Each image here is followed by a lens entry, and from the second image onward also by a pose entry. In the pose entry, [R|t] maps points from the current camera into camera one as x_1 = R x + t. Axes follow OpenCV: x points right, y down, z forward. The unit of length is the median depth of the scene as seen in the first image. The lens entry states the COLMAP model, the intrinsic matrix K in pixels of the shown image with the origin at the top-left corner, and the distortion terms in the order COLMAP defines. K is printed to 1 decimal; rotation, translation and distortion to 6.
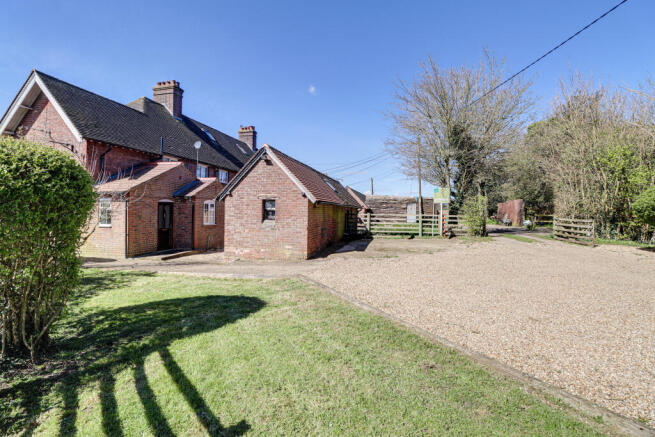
lens RADIAL K [[302.2, 0, 325.1], [0, 302.2, 215.8], [0, 0, 1]] dist [0.001161, -0.013634]
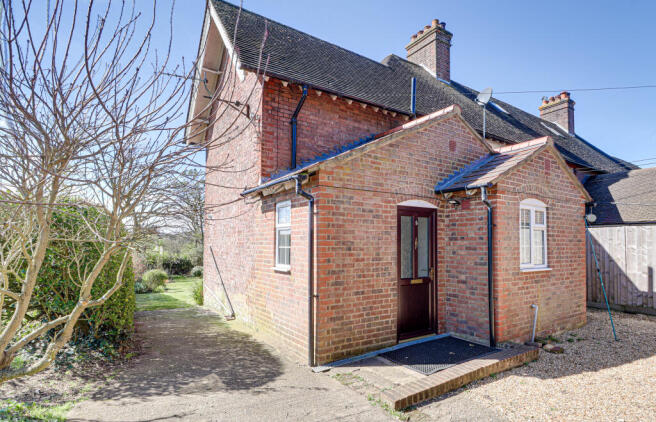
lens RADIAL K [[379.4, 0, 329.6], [0, 379.4, 224.1], [0, 0, 1]] dist [-0.000978, -0.000230]
pose [[0.729804, -0.045616, -0.682133, -0.353715], [0.000026, 0.997773, -0.066695, 0.008779], [0.683656, 0.048657, 0.728180, 0.718169]]
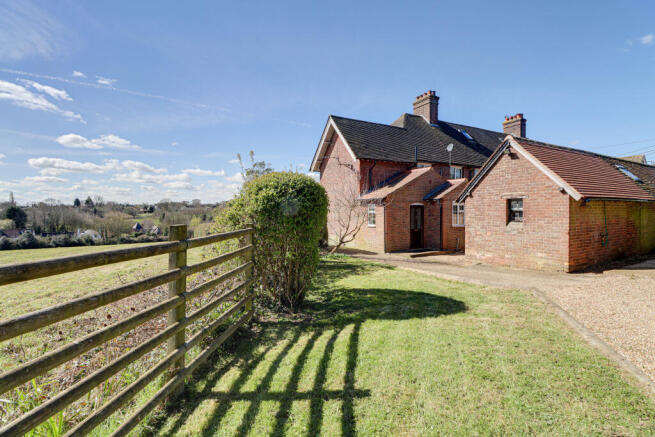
lens RADIAL K [[302.2, 0, 325.1], [0, 302.2, 215.8], [0, 0, 1]] dist [0.001161, -0.013634]
pose [[0.673545, -0.008890, -0.739093, 0.076814], [0.005668, 0.999960, -0.006863, -0.001095], [0.739125, 0.000434, 0.673568, 0.008941]]
